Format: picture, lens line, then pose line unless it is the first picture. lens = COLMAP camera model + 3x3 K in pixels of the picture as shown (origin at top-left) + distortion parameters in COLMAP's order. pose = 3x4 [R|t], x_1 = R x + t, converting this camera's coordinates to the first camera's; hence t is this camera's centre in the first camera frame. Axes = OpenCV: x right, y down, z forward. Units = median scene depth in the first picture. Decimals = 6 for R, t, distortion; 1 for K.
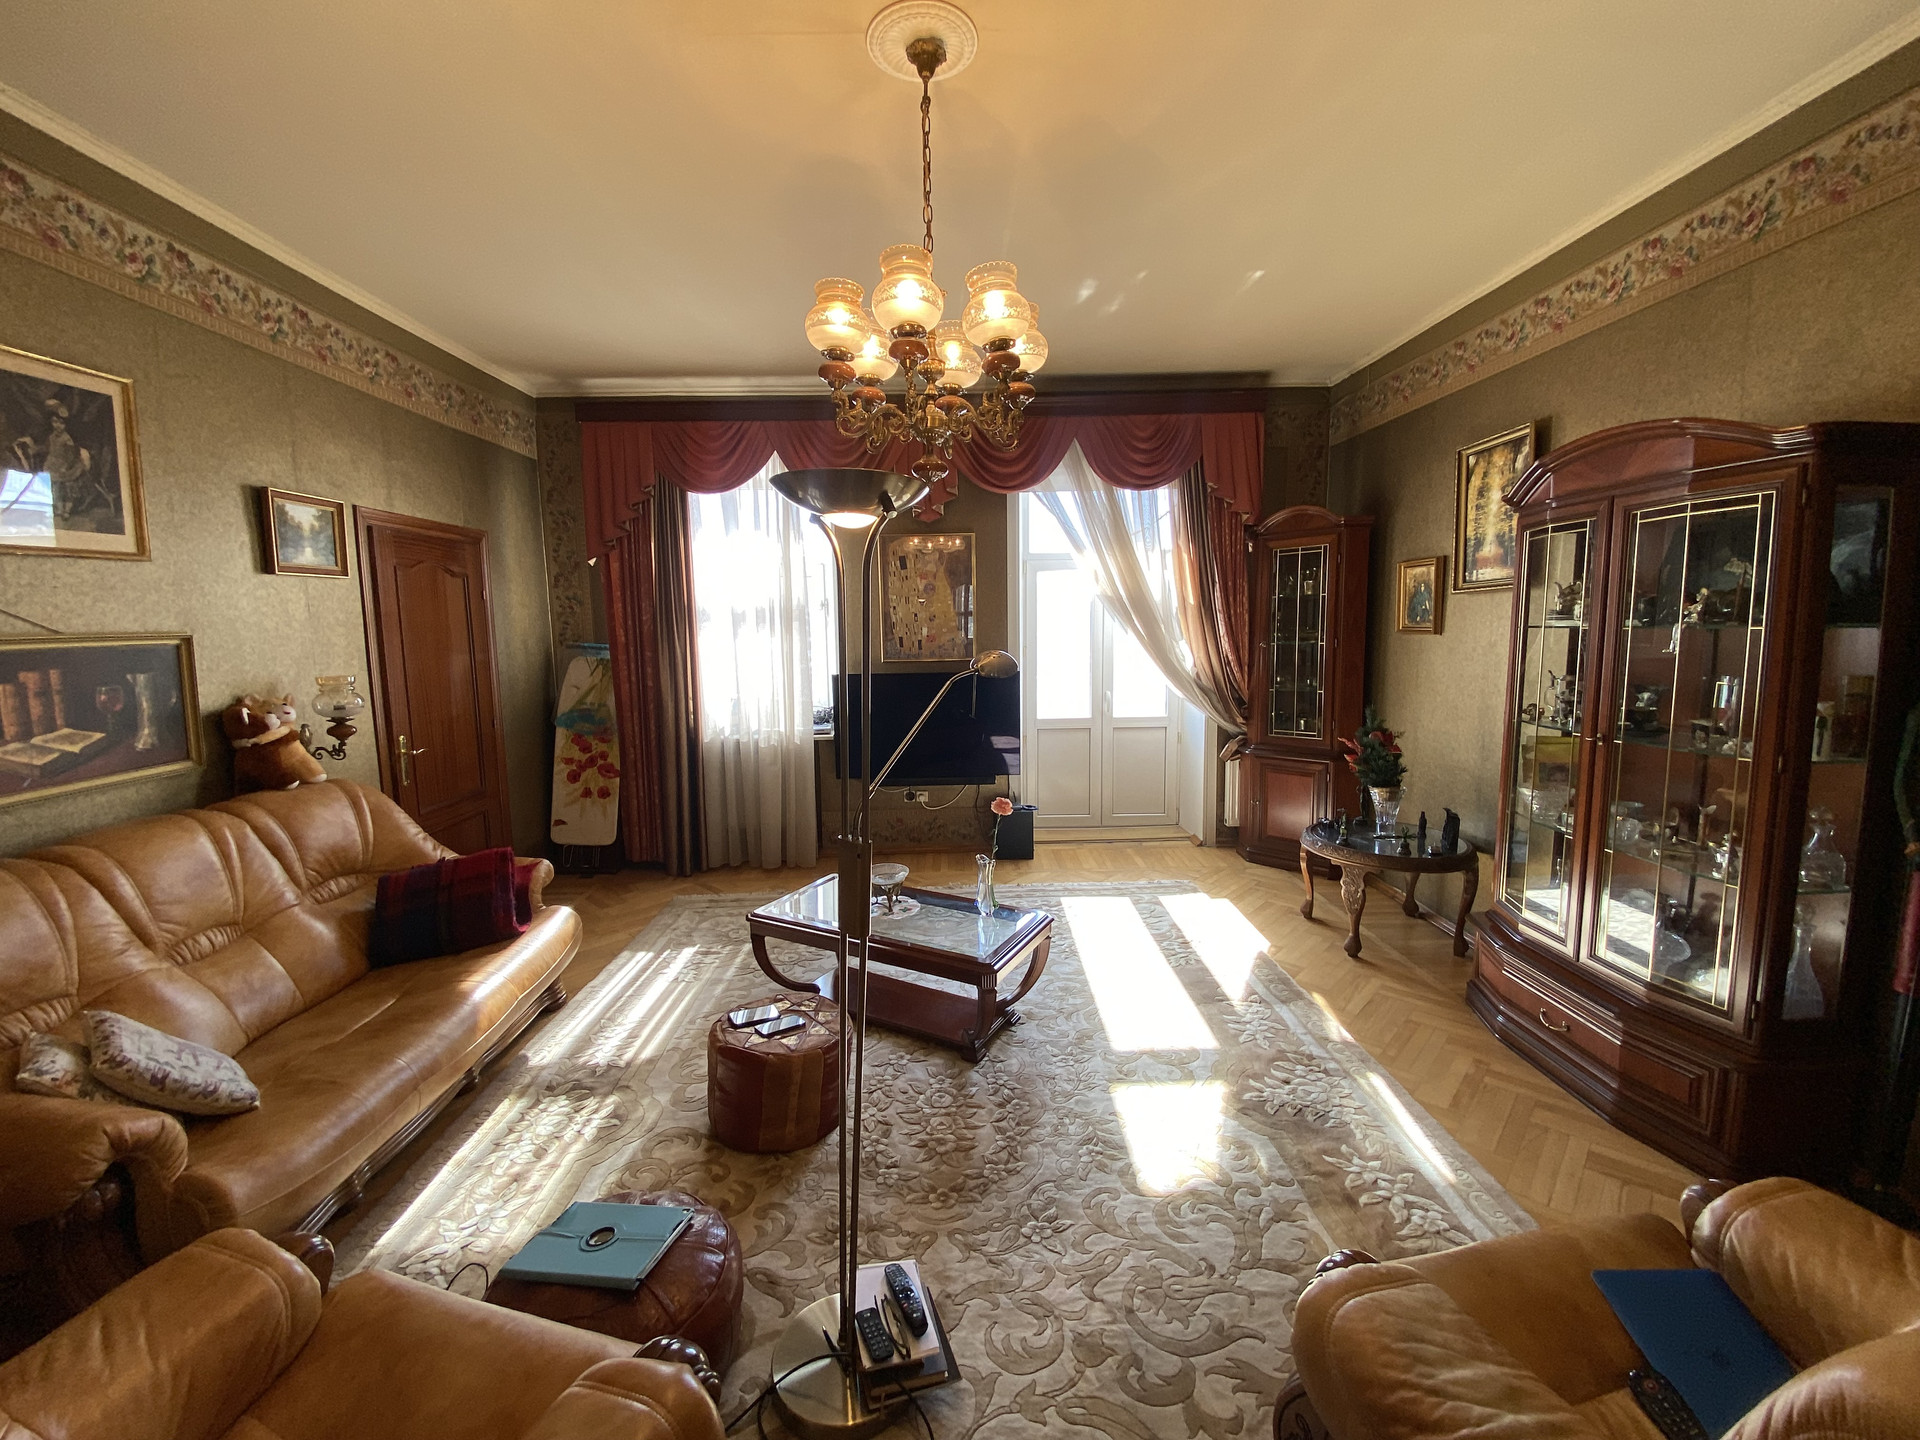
lens RADIAL K [[764.3, 0, 960.0], [0, 764.3, 720.0], [0, 0, 1]] dist [0.012275, -0.015317]
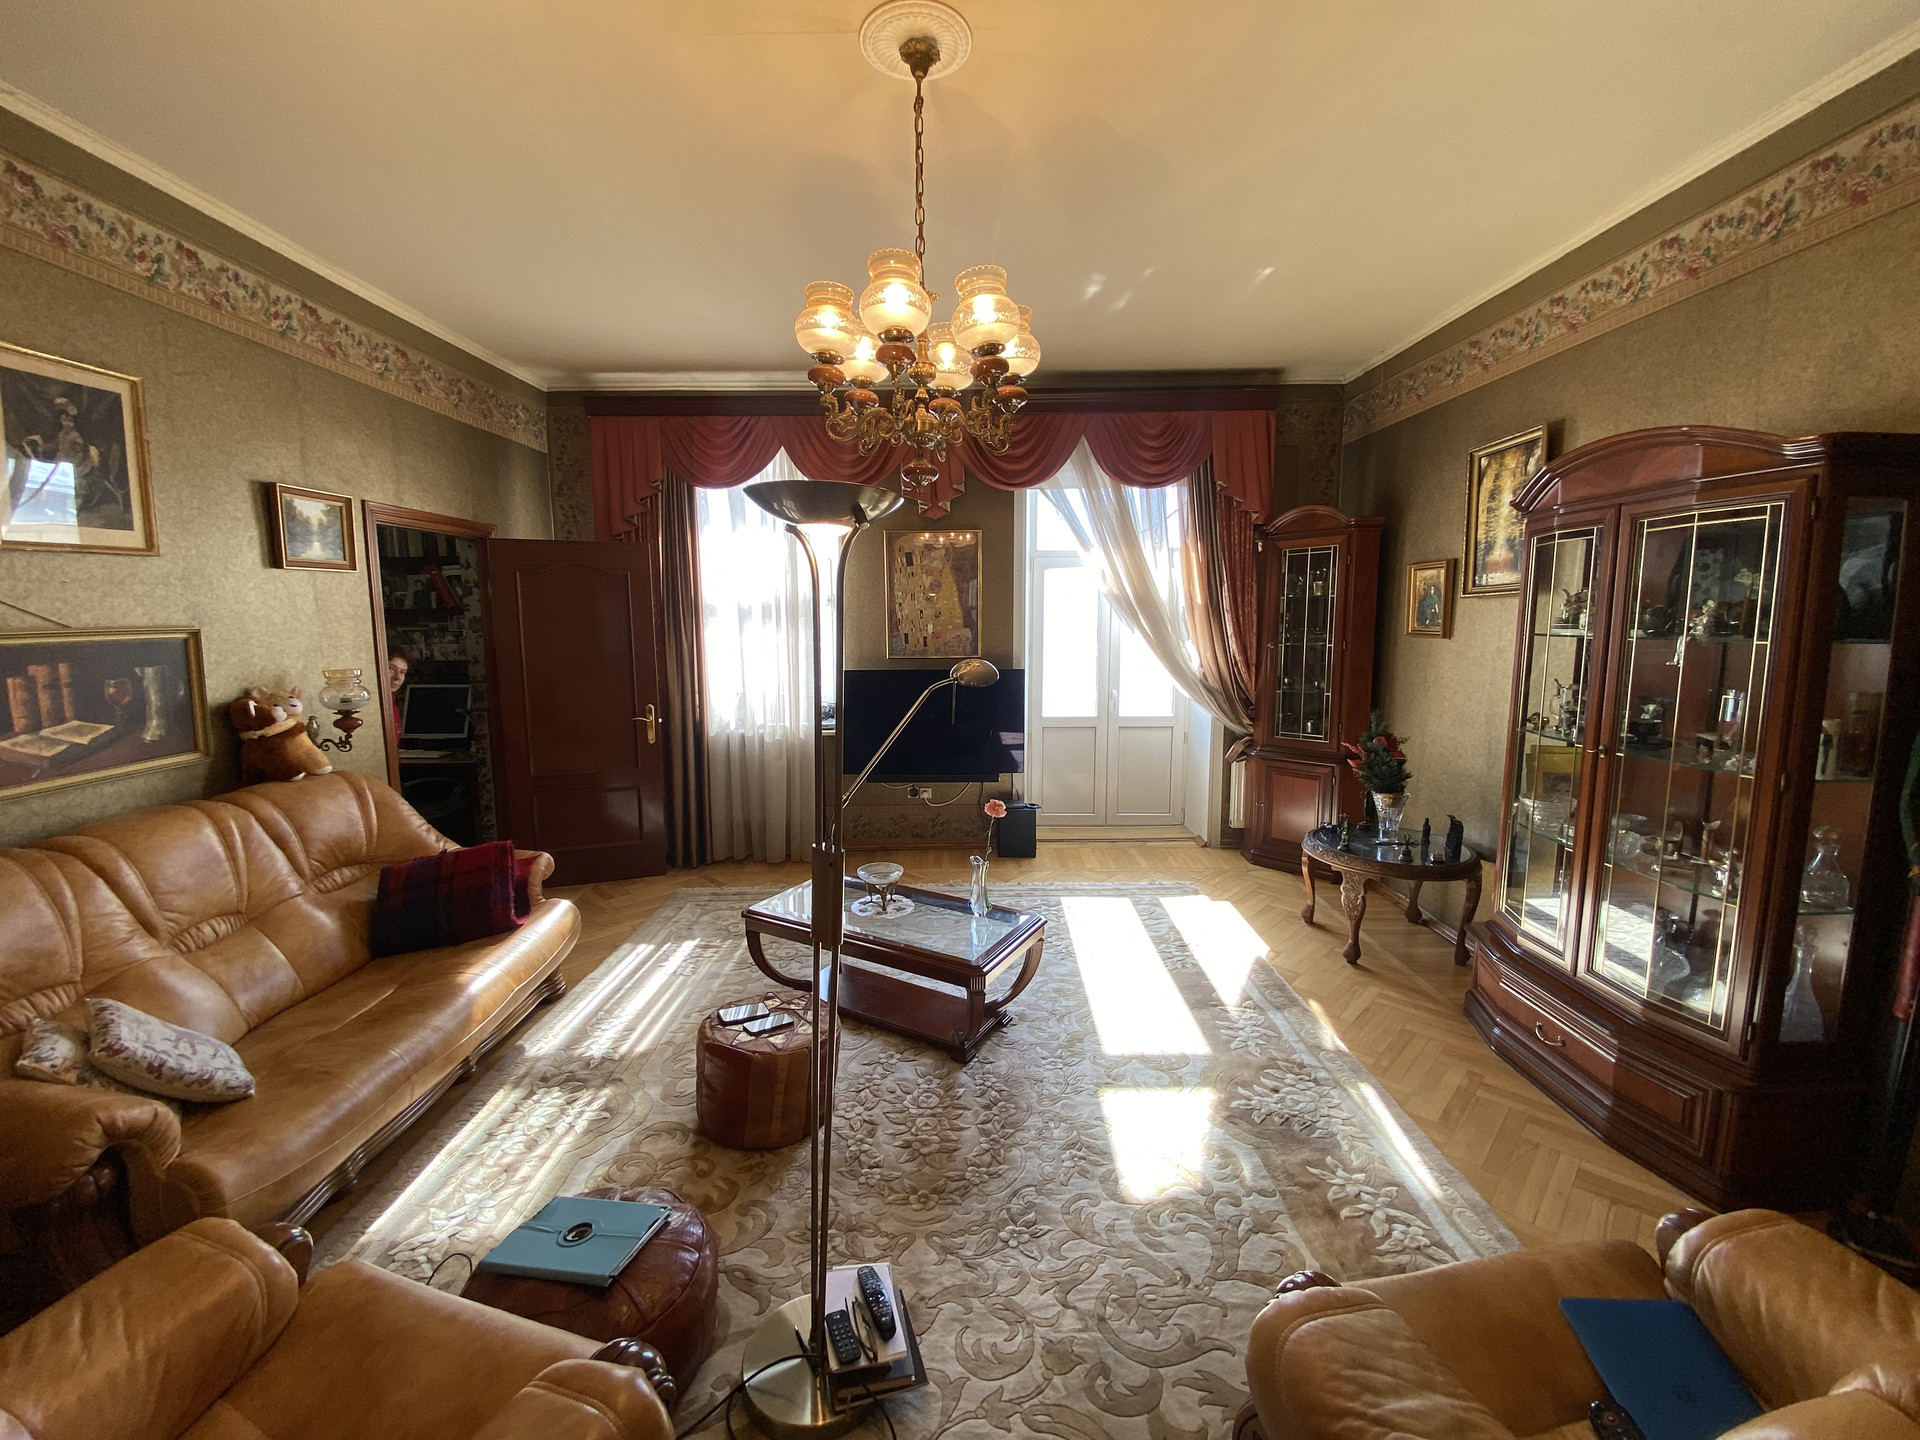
lens RADIAL K [[764.3, 0, 960.0], [0, 764.3, 720.0], [0, 0, 1]] dist [0.012275, -0.015317]
pose [[0.999698, 0.013487, -0.020555, 0.032956], [-0.013273, 0.999857, 0.010524, -0.015118], [0.020694, -0.010248, 0.999733, 0.001084]]
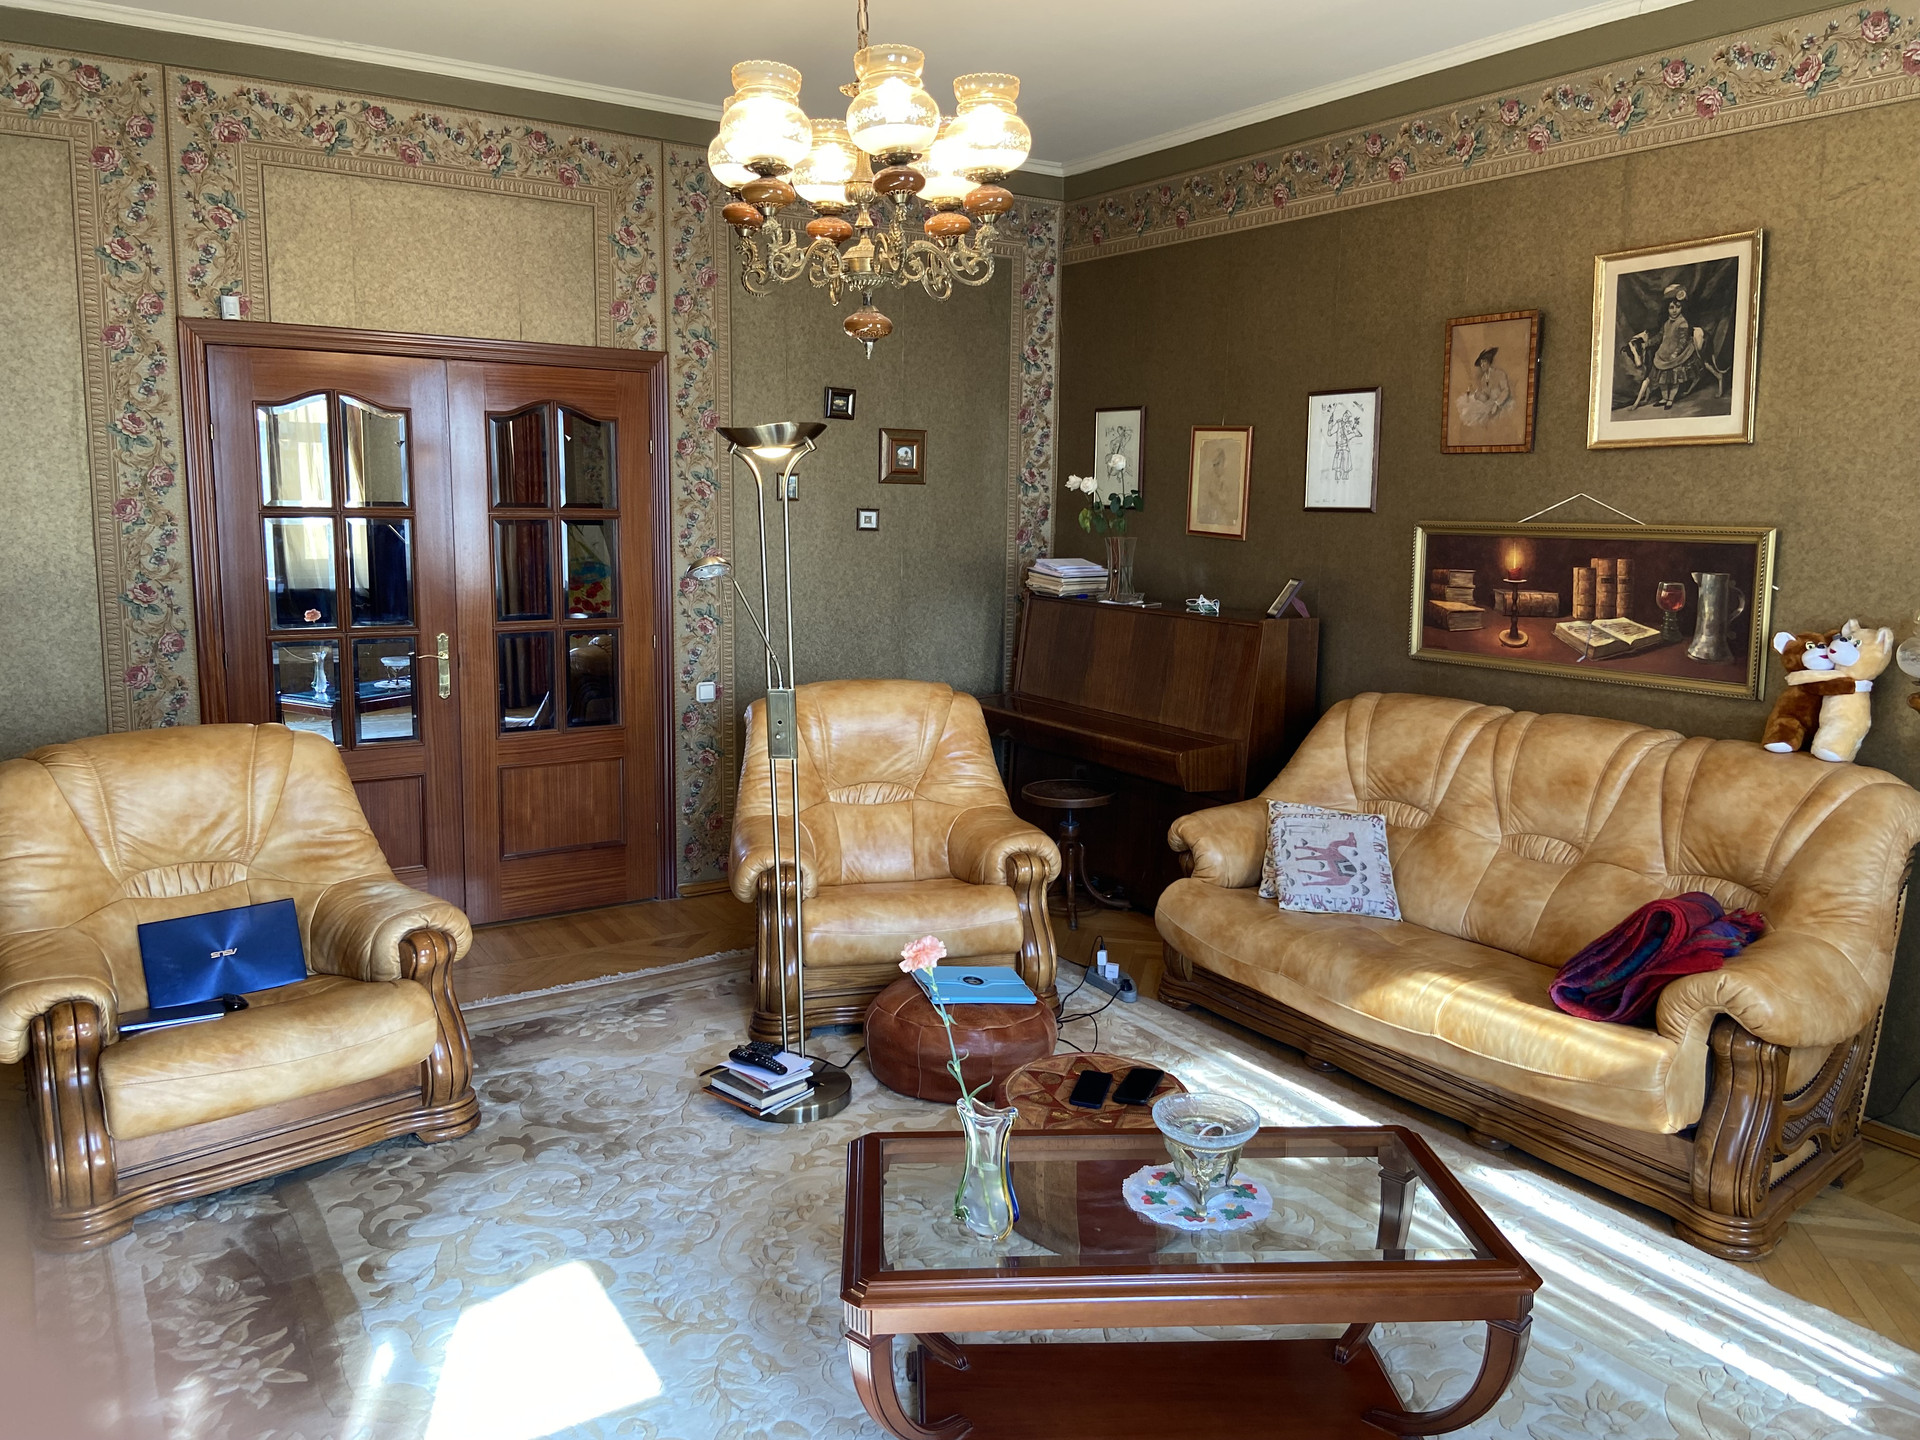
lens RADIAL K [[1429.4, 0, 954.7], [0, 1429.4, 681.9], [0, 0, 1]] dist [0.128115, -0.166245]
pose [[-0.846988, 0.081119, -0.525386, 0.565550], [-0.059218, 0.967742, 0.244884, -0.305133], [0.528303, 0.238526, -0.814863, 1.966600]]
